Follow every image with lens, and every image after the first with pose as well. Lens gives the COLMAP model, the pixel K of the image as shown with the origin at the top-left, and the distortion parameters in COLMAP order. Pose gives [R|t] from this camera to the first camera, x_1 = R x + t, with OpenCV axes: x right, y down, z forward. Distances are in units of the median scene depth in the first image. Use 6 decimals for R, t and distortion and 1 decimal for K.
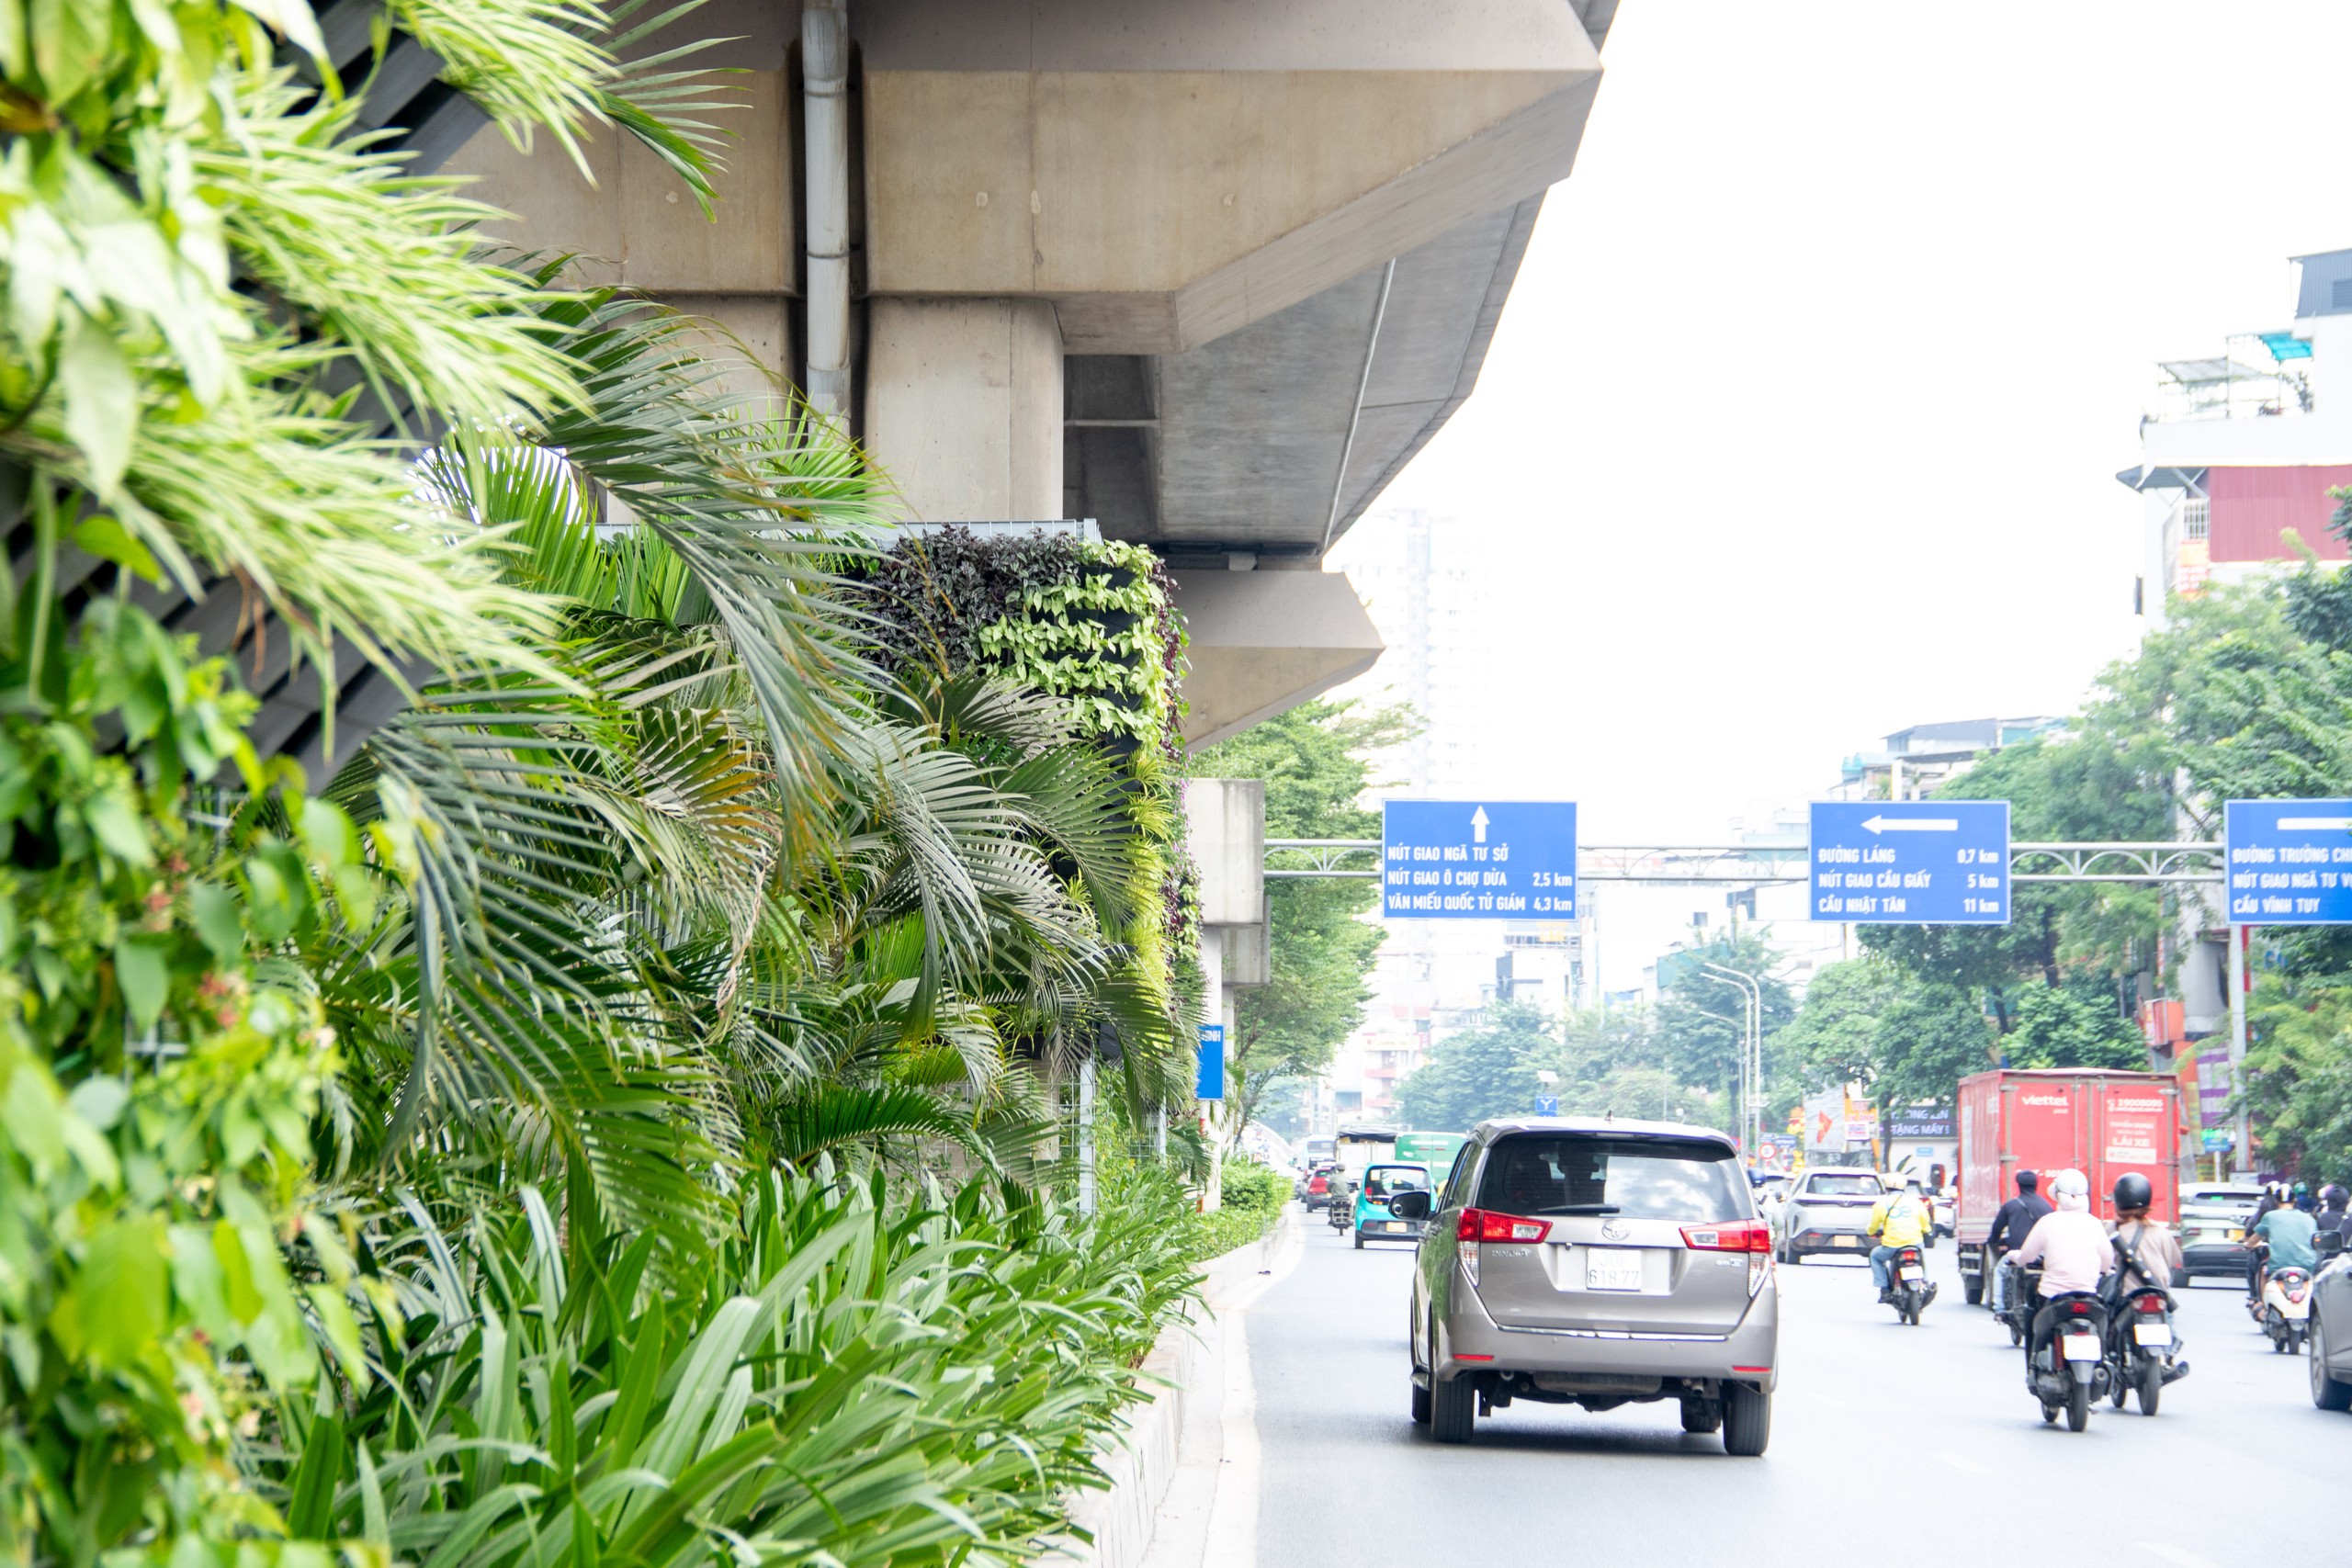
lens RADIAL K [[5797.4, 0, 1176.0], [0, 5797.4, 784.0], [0, 0, 1]] dist [0.074625, 7.183805]
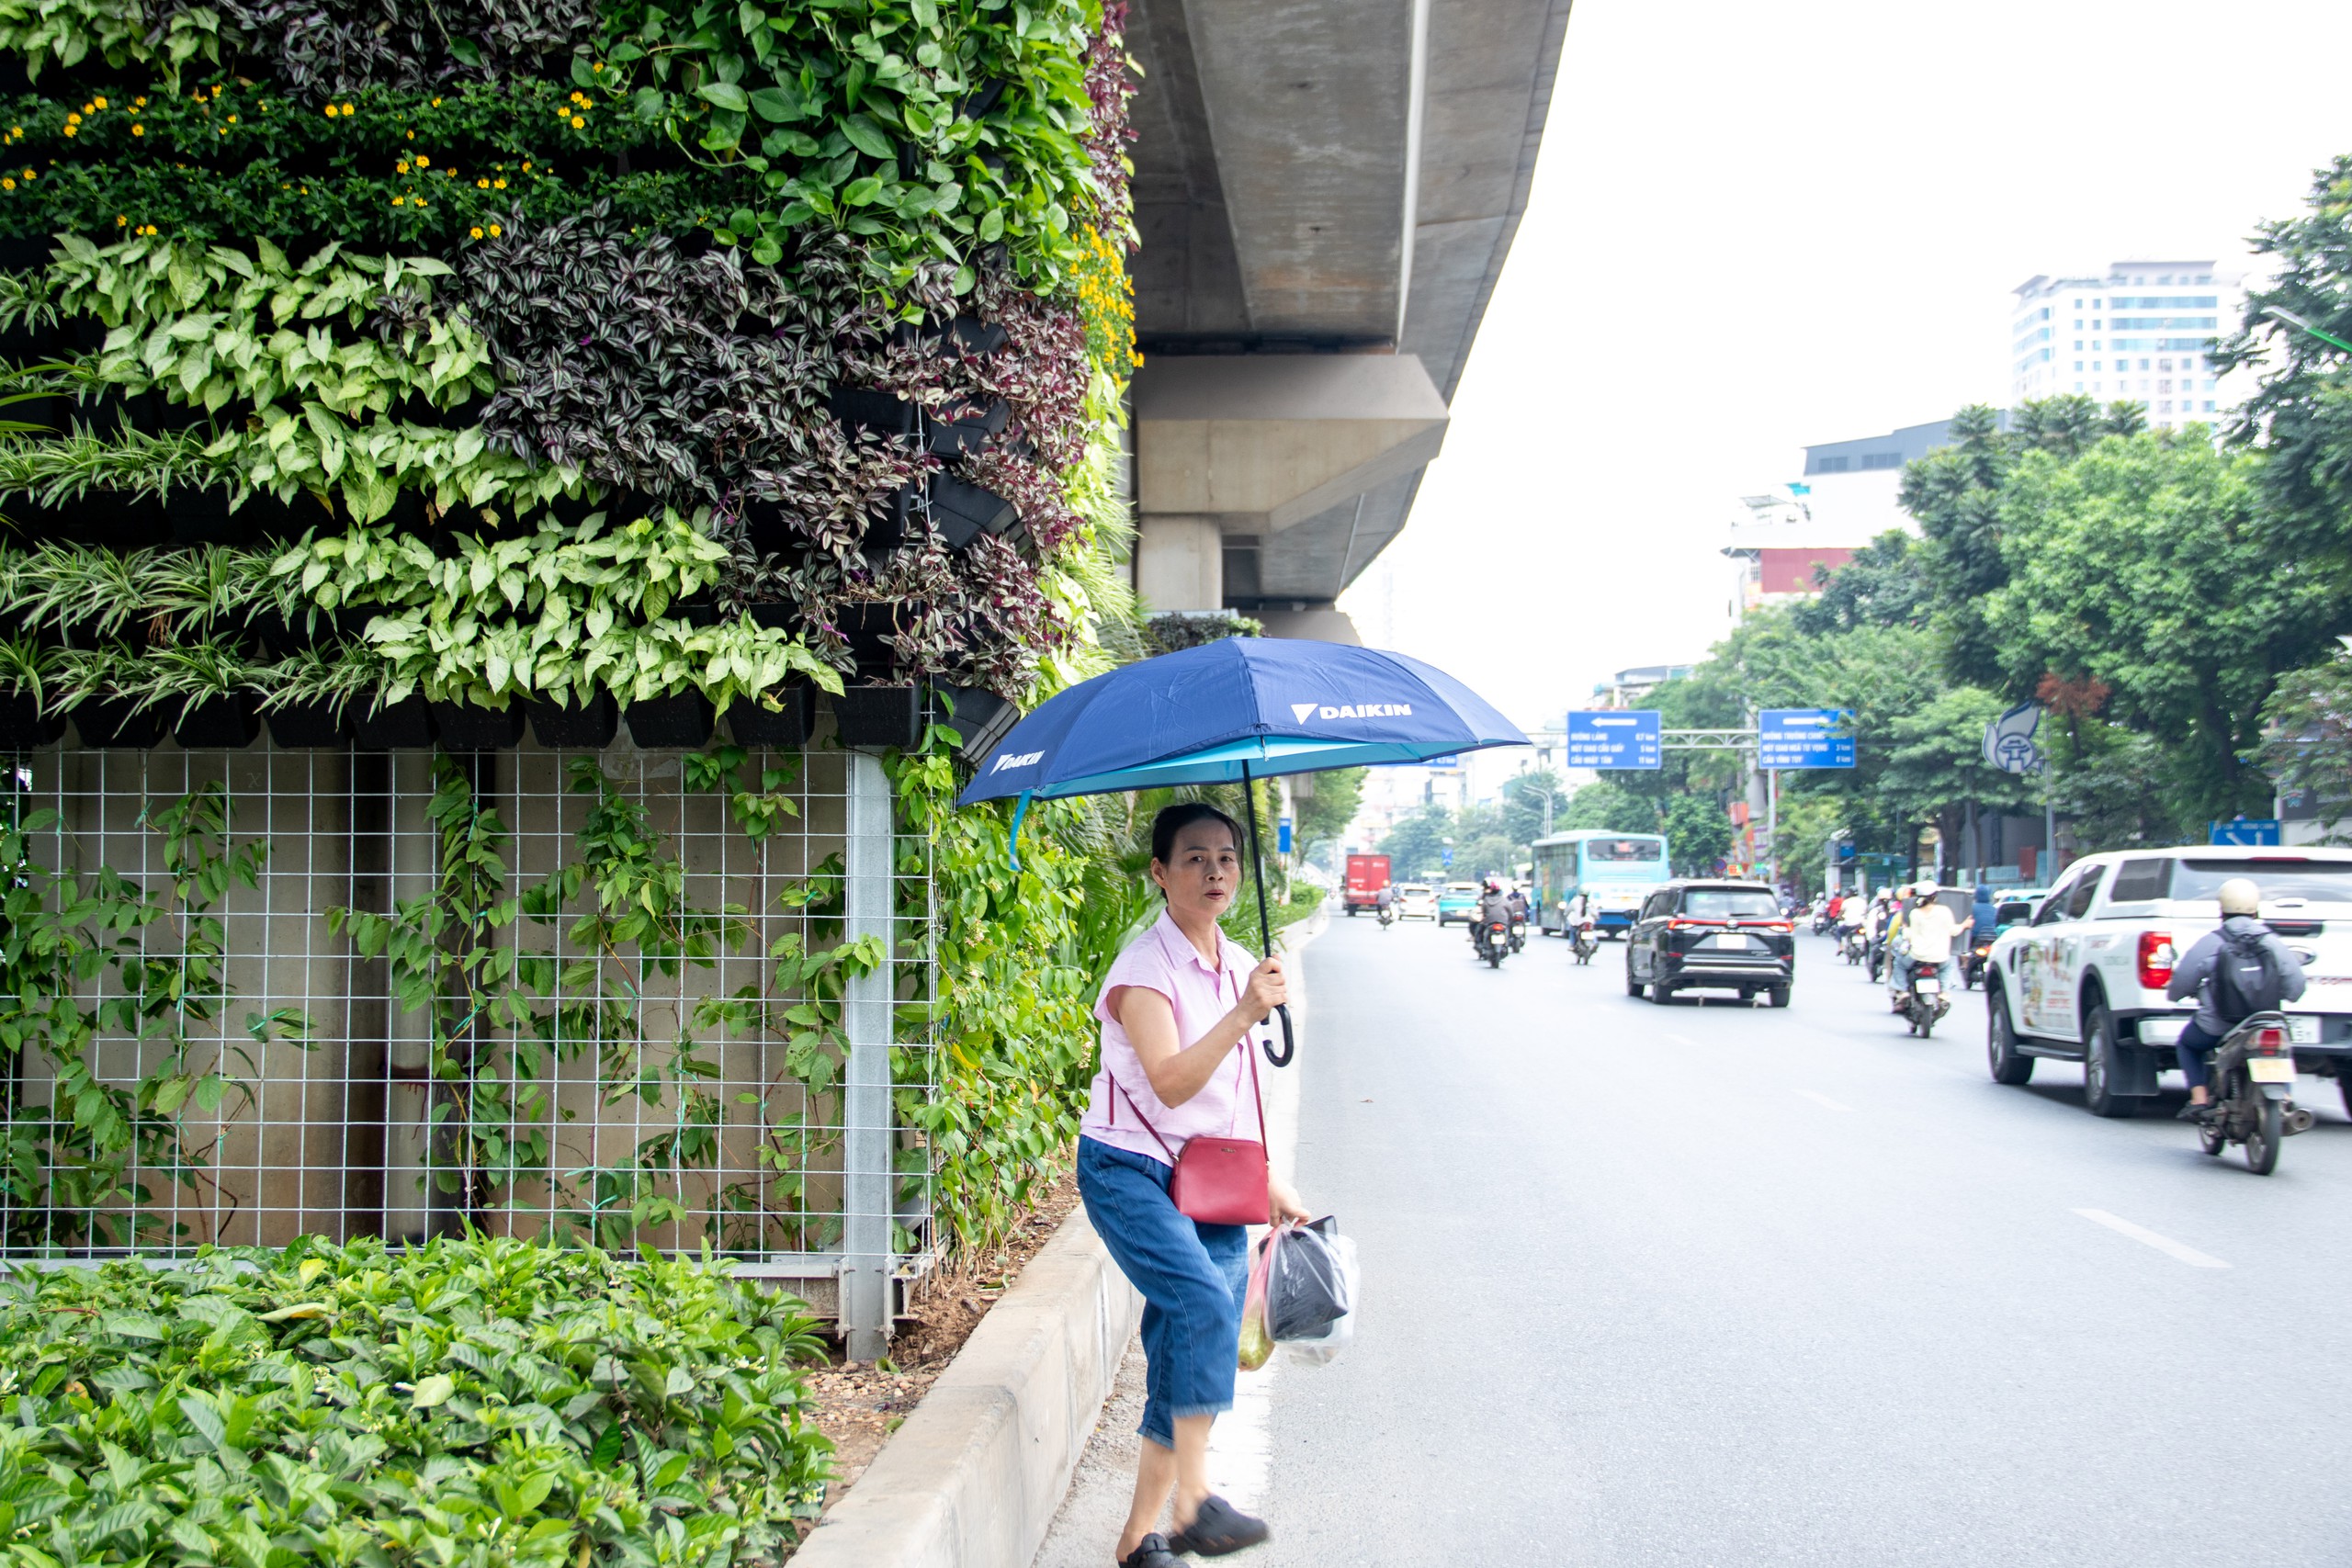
lens RADIAL K [[3072.6, 0, 1176.0], [0, 3072.6, 784.0], [0, 0, 1]] dist [-0.008265, -0.004519]
pose [[0.999567, -0.001570, -0.029369, -0.000836], [0.002544, 0.999447, 0.033154, -0.008001], [0.029300, -0.033215, 0.999019, -0.126100]]
